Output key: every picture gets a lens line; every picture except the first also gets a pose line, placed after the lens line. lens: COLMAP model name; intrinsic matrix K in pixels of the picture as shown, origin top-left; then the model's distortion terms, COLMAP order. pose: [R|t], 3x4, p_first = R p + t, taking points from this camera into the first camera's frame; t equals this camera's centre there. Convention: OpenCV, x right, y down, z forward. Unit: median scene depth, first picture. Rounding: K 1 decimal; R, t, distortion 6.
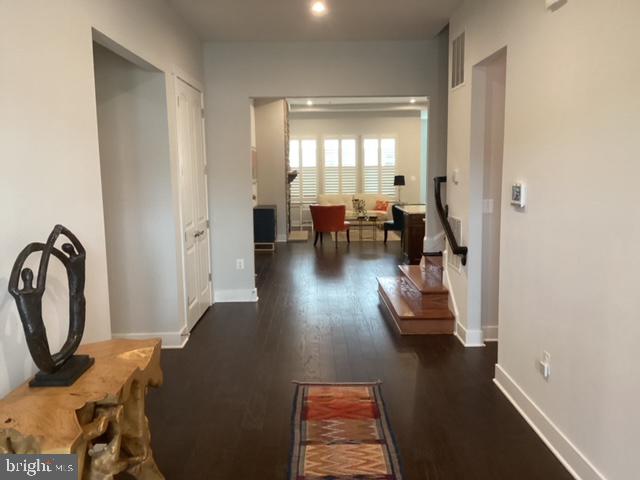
lens RADIAL K [[585.2, 0, 320.0], [0, 585.2, 240.0], [0, 0, 1]] dist [0.164124, -0.282328]
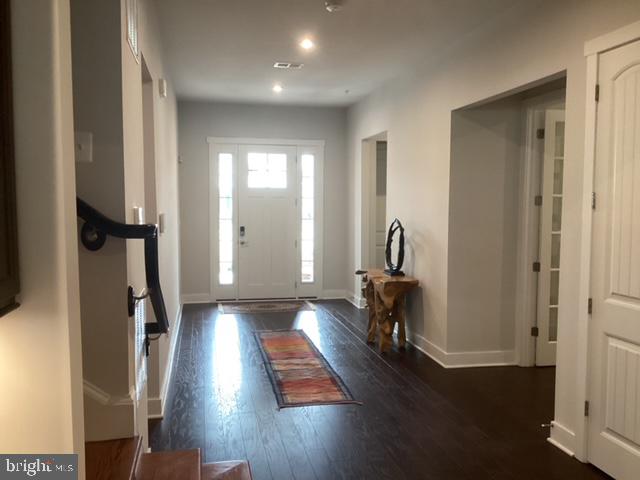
lens RADIAL K [[585.2, 0, 320.0], [0, 585.2, 240.0], [0, 0, 1]] dist [0.164124, -0.282328]
pose [[-0.981660, 0.026933, -0.188728, 0.237610], [-0.014771, 0.976248, 0.216151, -0.290326], [0.190067, 0.214974, -0.957946, 2.132186]]
